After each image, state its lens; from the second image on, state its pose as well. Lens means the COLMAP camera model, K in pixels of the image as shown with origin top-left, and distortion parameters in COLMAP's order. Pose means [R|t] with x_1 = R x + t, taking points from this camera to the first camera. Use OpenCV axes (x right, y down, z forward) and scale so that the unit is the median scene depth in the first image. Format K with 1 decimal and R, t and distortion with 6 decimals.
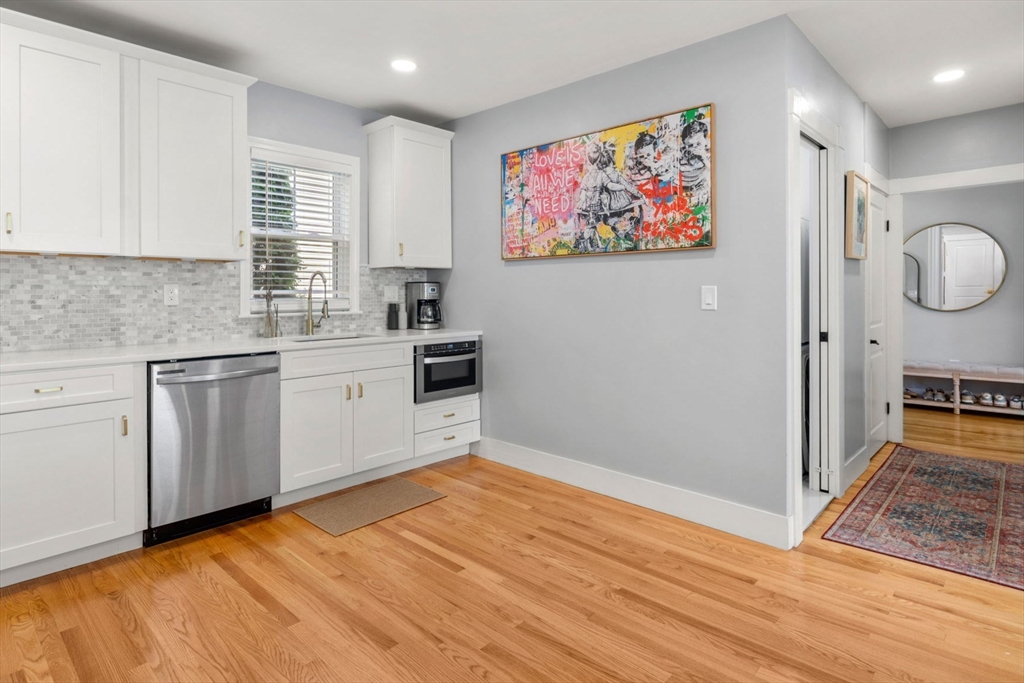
lens RADIAL K [[553.1, 0, 491.8], [0, 553.1, 298.0], [0, 0, 1]] dist [-0.010707, 0.006360]
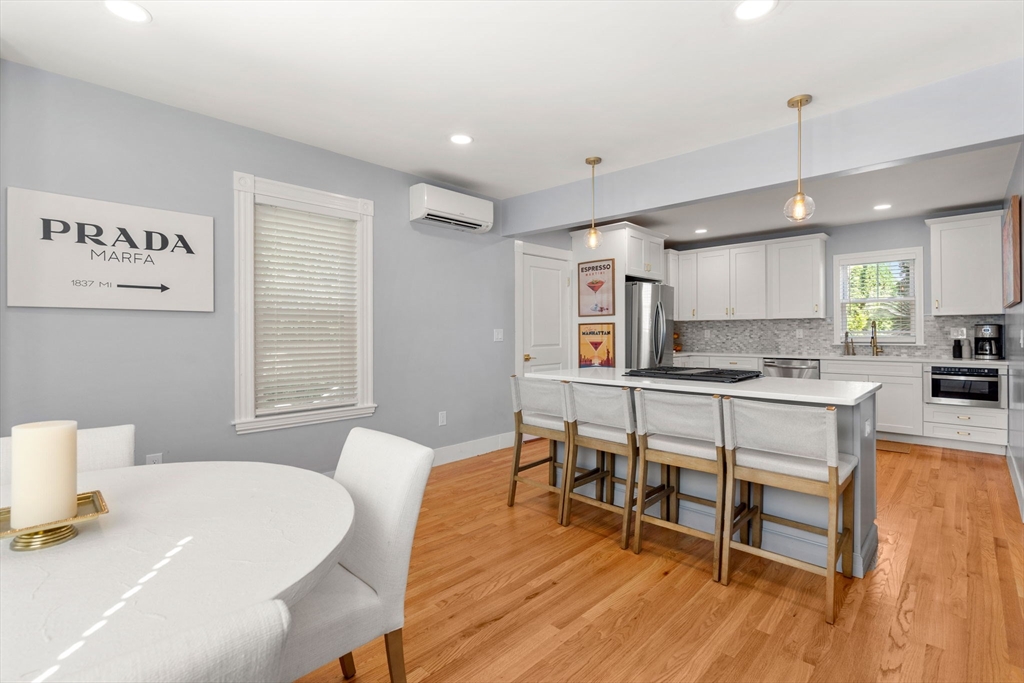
lens RADIAL K [[468.7, 0, 508.8], [0, 468.7, 335.5], [0, 0, 1]] dist [-0.000325, -0.000577]
pose [[-0.006264, 0.009836, -0.999932, 1.452597], [-0.001426, 0.999951, 0.009846, -0.016403], [0.999979, 0.001488, -0.006250, -0.234048]]
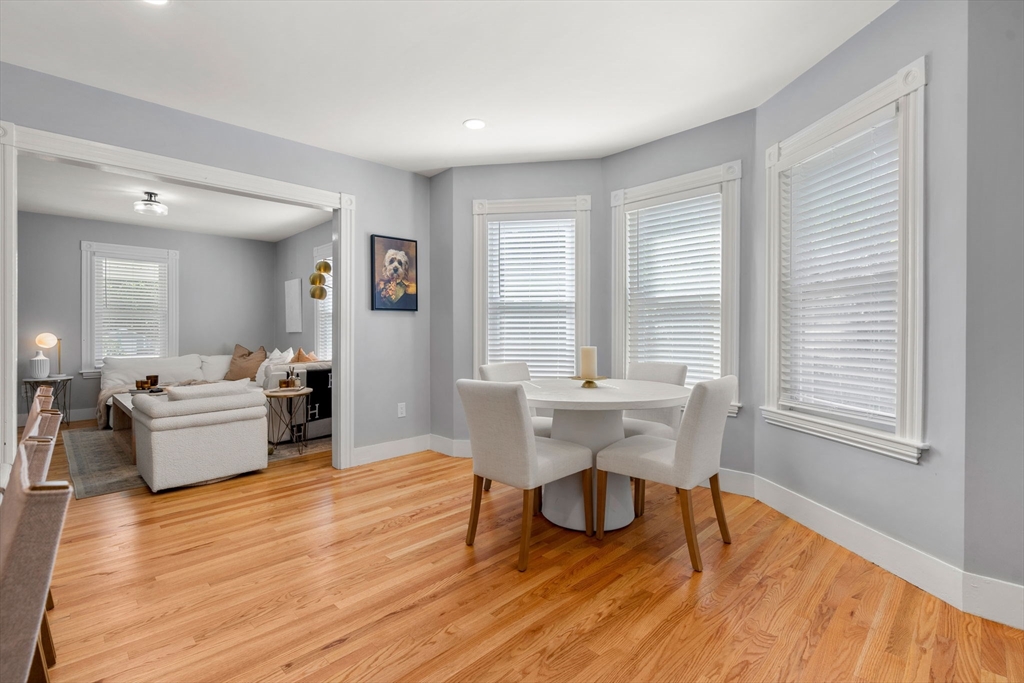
lens RADIAL K [[468.7, 0, 511.8], [0, 468.7, 335.4], [0, 0, 1]] dist [-0.000325, -0.000577]
pose [[0.018164, 0.001678, 0.999834, 0.175500], [0.004629, 0.999988, -0.001763, 0.028170], [-0.999824, 0.004660, 0.018156, -0.424193]]
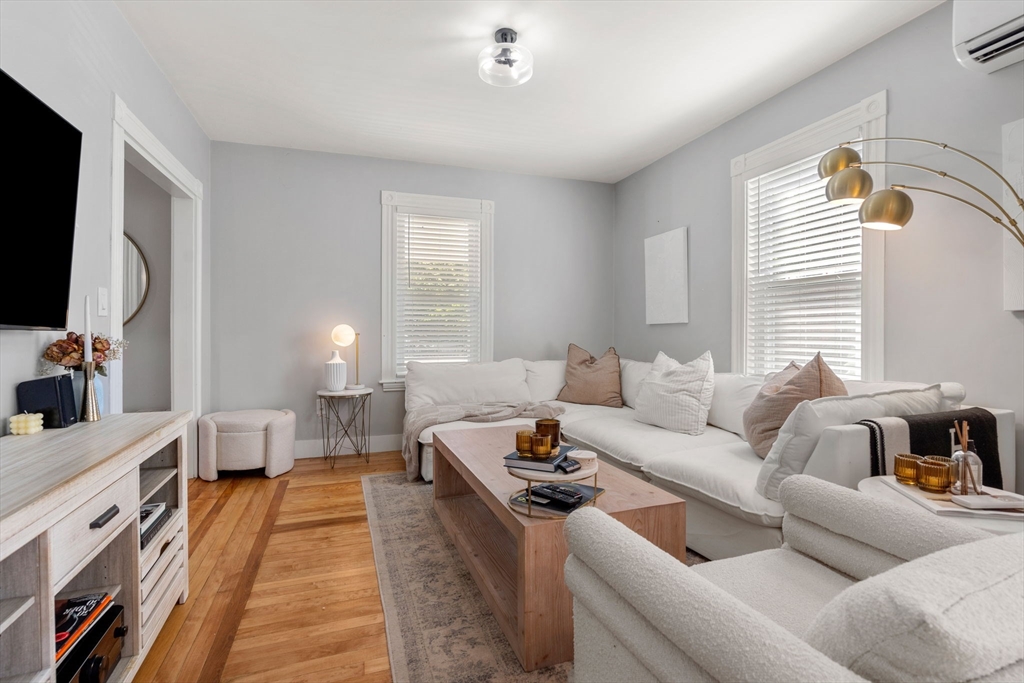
lens RADIAL K [[490.4, 0, 512.0], [0, 490.4, 334.8], [0, 0, 1]] dist [-0.004598, 0.001393]
pose [[0.445199, 0.003378, 0.895425, 1.005610], [0.001210, 0.999990, -0.004374, 0.041108], [-0.895431, 0.003031, 0.445190, 0.445853]]
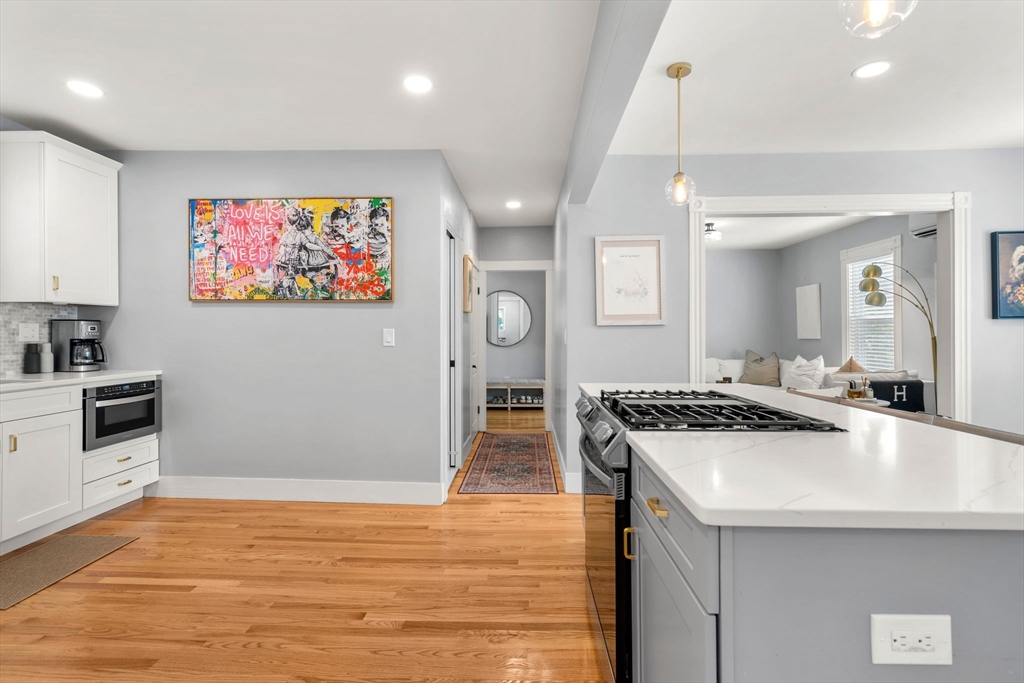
lens RADIAL K [[490.4, 0, 511.1], [0, 490.4, 335.7], [0, 0, 1]] dist [-0.004598, 0.001393]
pose [[0.740447, 0.003697, 0.672104, -0.190104], [-0.000386, 0.999987, -0.005075, 0.001370], [-0.672114, 0.003498, 0.740439, -0.104005]]
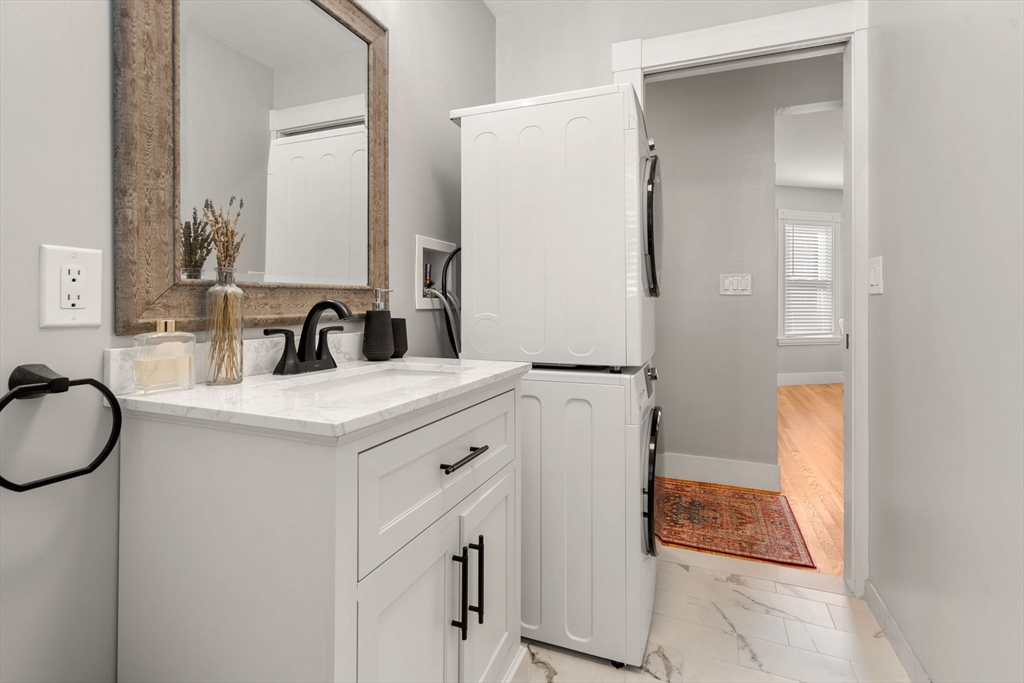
lens RADIAL K [[490.4, 0, 516.3], [0, 490.4, 297.9], [0, 0, 1]] dist [-0.004598, 0.001393]
pose [[-0.396701, 0.007691, 0.917916, 0.084819], [-0.003703, 0.999943, -0.009979, 0.034492], [-0.917940, -0.007358, -0.396650, 1.527371]]
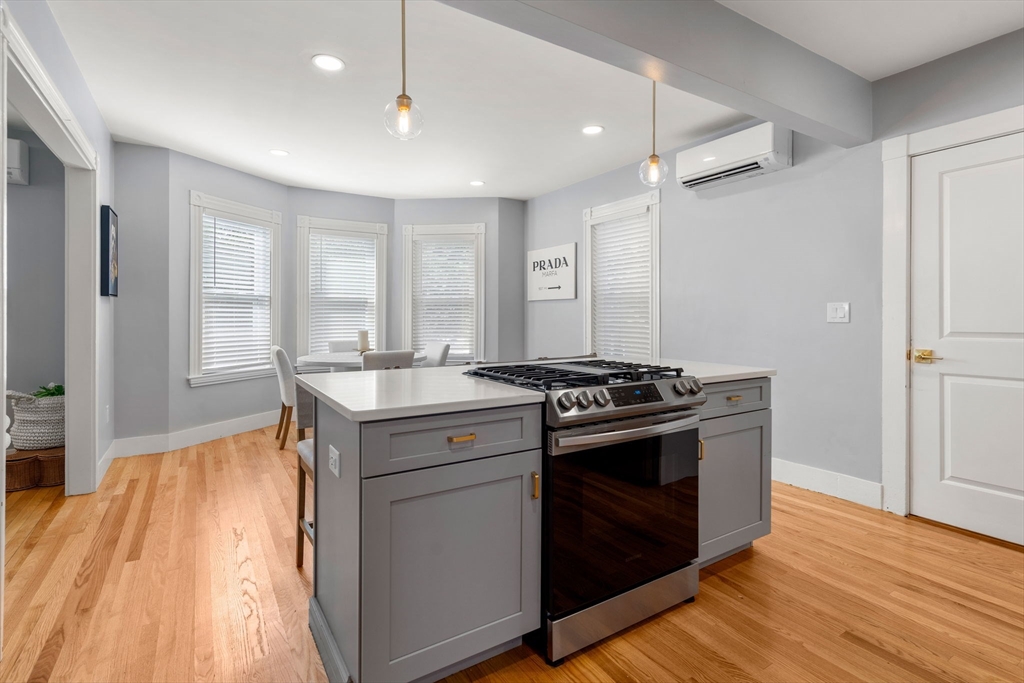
lens RADIAL K [[490.4, 0, 509.2], [0, 490.4, 324.8], [0, 0, 1]] dist [-0.004598, 0.001393]
pose [[-0.971812, -0.001159, 0.235754, 0.291331], [0.003588, 0.999799, 0.019708, 0.002076], [-0.235729, 0.019998, -0.971613, 0.877612]]
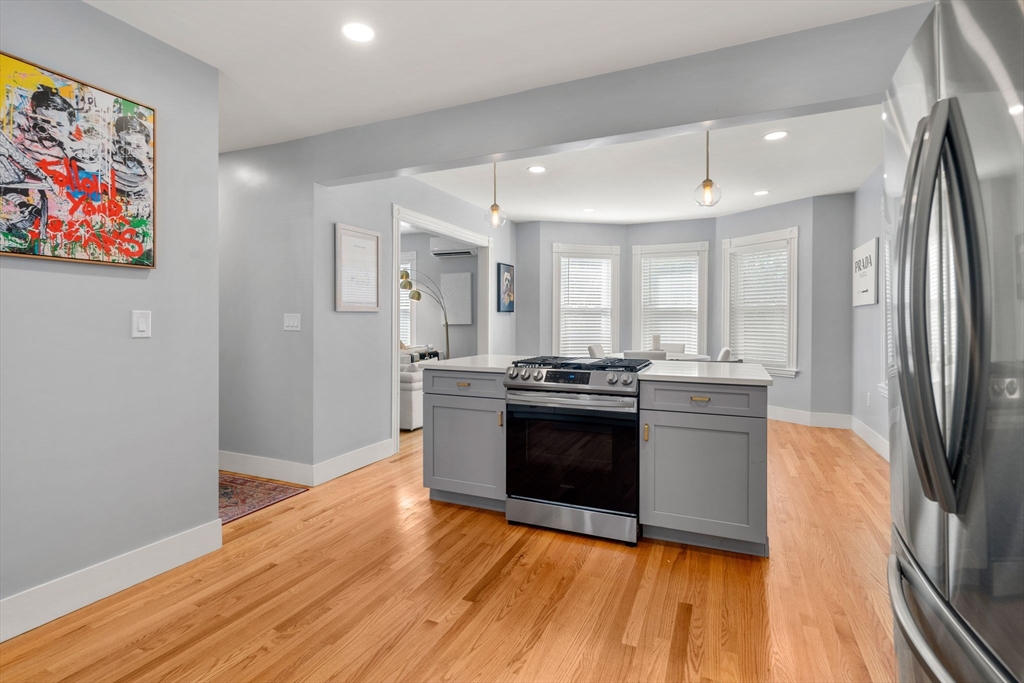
lens RADIAL K [[490.4, 0, 512.6], [0, 490.4, 327.3], [0, 0, 1]] dist [-0.004598, 0.001393]
pose [[-0.351574, -0.008376, 0.936123, -0.516974], [0.002238, 0.999950, 0.009787, -0.001253], [-0.936157, 0.005536, -0.351538, 0.673649]]
